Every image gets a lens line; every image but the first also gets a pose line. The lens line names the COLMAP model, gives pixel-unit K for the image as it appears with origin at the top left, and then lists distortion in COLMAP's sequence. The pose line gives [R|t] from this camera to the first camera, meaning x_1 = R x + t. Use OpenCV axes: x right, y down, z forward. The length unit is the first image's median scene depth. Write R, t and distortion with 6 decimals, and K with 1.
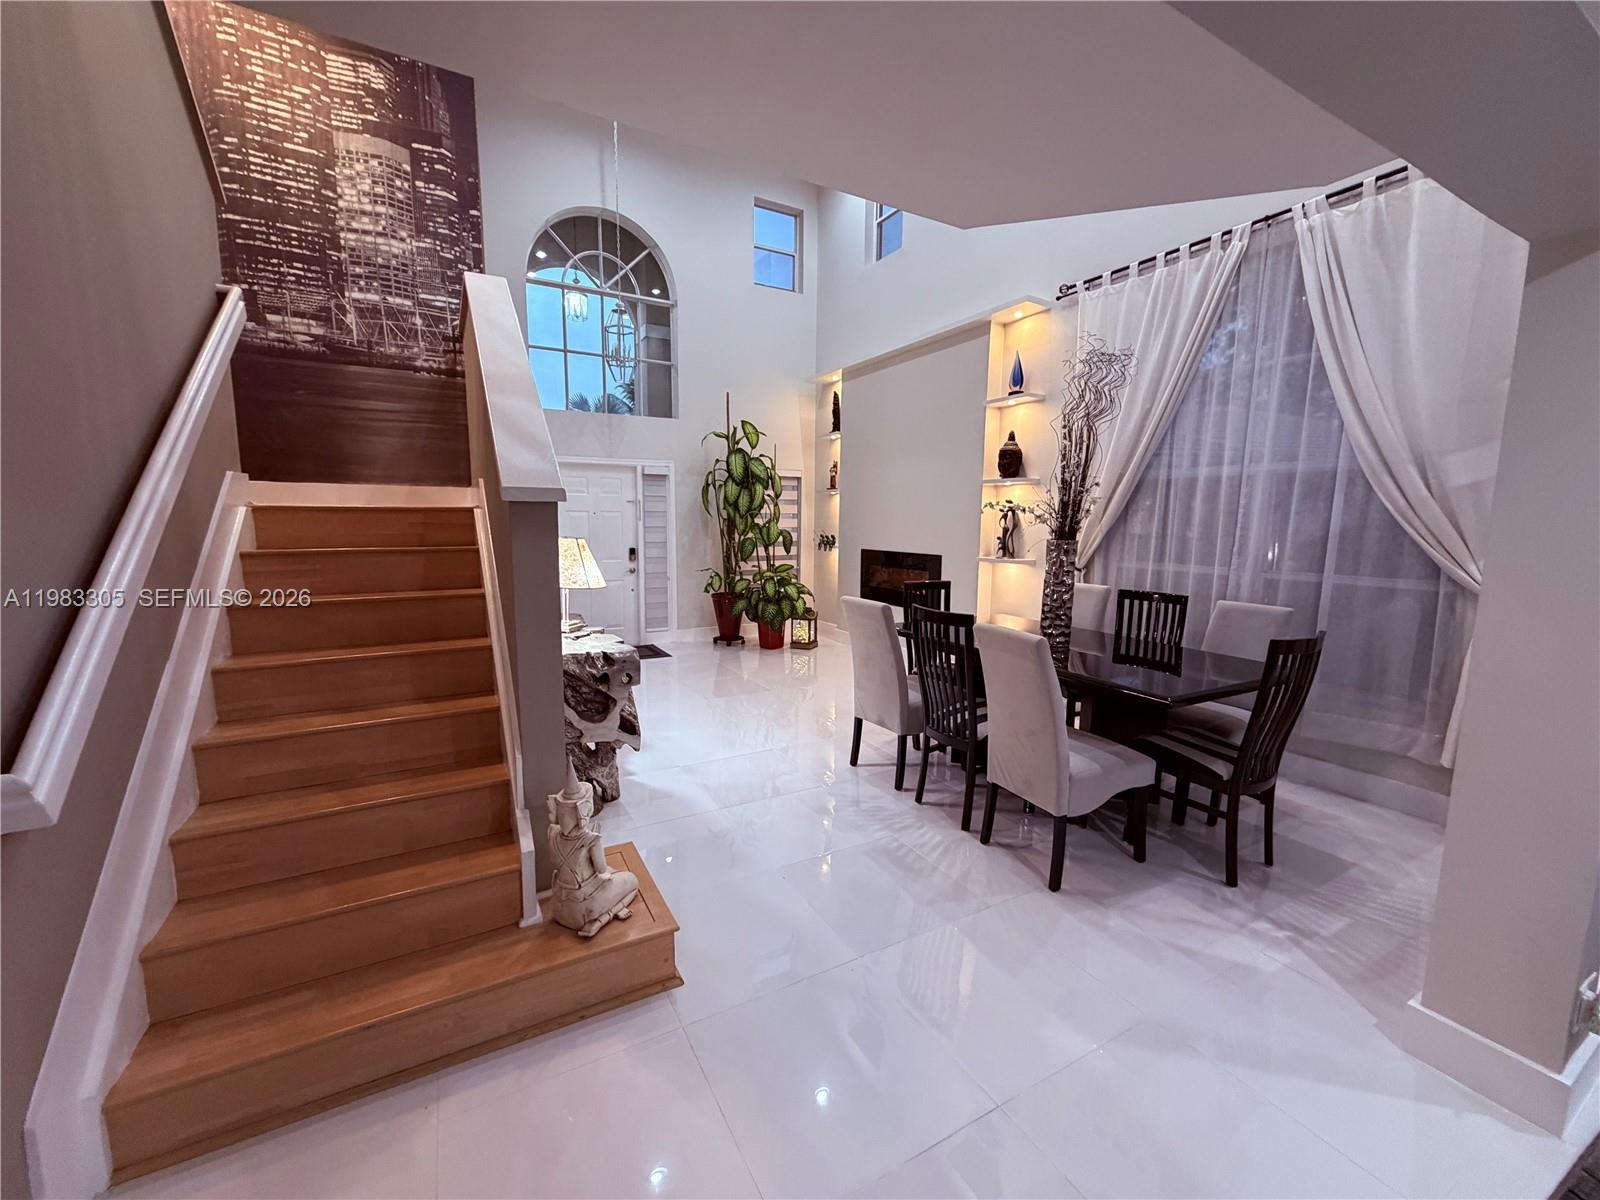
lens RADIAL K [[649.2, 0, 800.0], [0, 649.2, 600.0], [0, 0, 1]] dist [-0.002232, 0.000376]
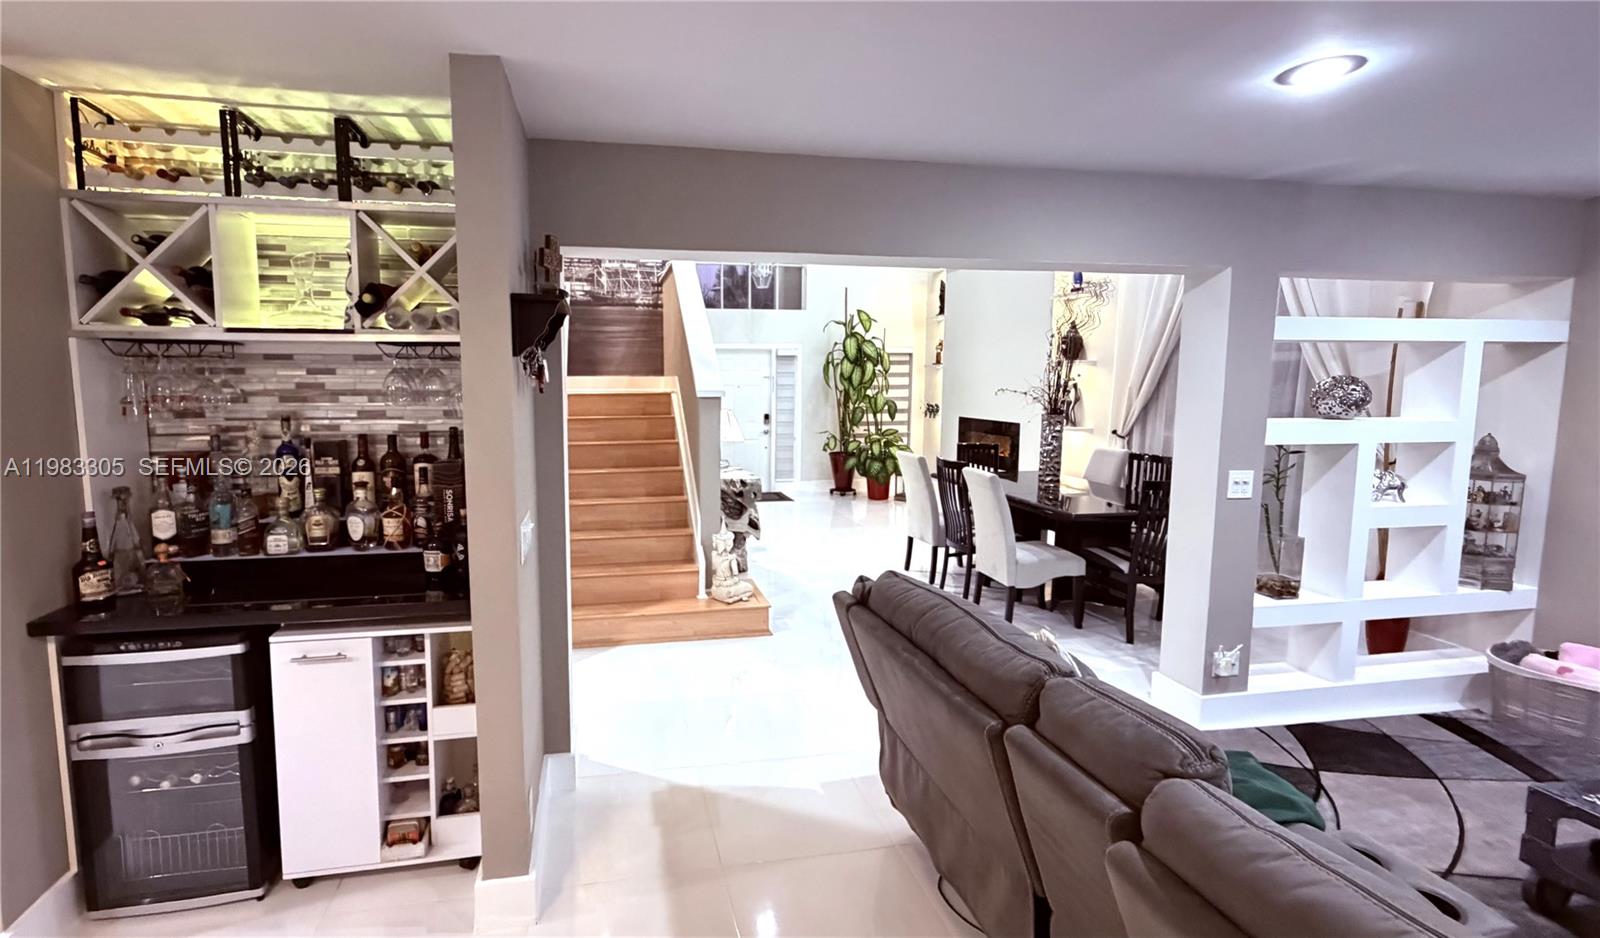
lens RADIAL K [[702.1, 0, 719.2], [0, 702.1, 445.1], [0, 0, 1]] dist [-0.000163, -0.000159]
pose [[0.944892, 0.022611, -0.326602, 0.104109], [-0.032570, 0.999155, -0.025055, 0.017746], [0.325759, 0.034311, 0.944830, -0.324758]]
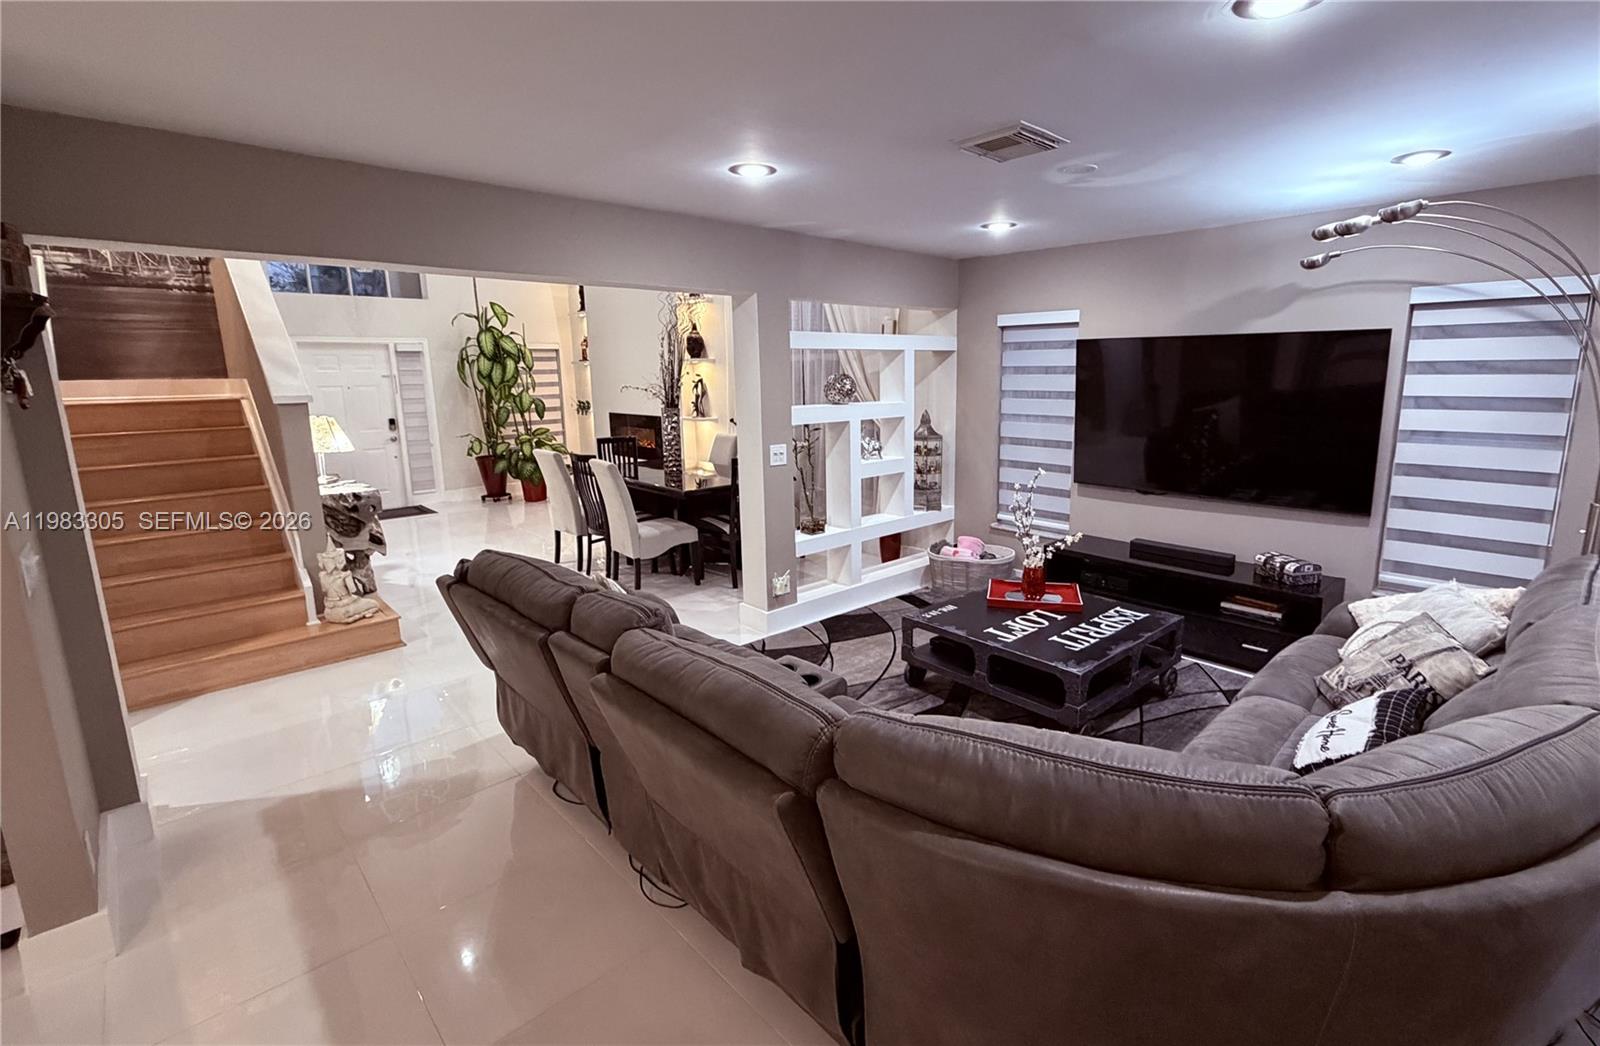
lens RADIAL K [[727.3, 0, 851.4], [0, 727.3, 505.0], [0, 0, 1]] dist [0.000289, -0.000009]
pose [[0.961982, -0.068128, 0.264480, 0.163063], [0.052144, 0.996389, 0.067000, 0.024881], [-0.268090, -0.050661, 0.962061, -0.422941]]
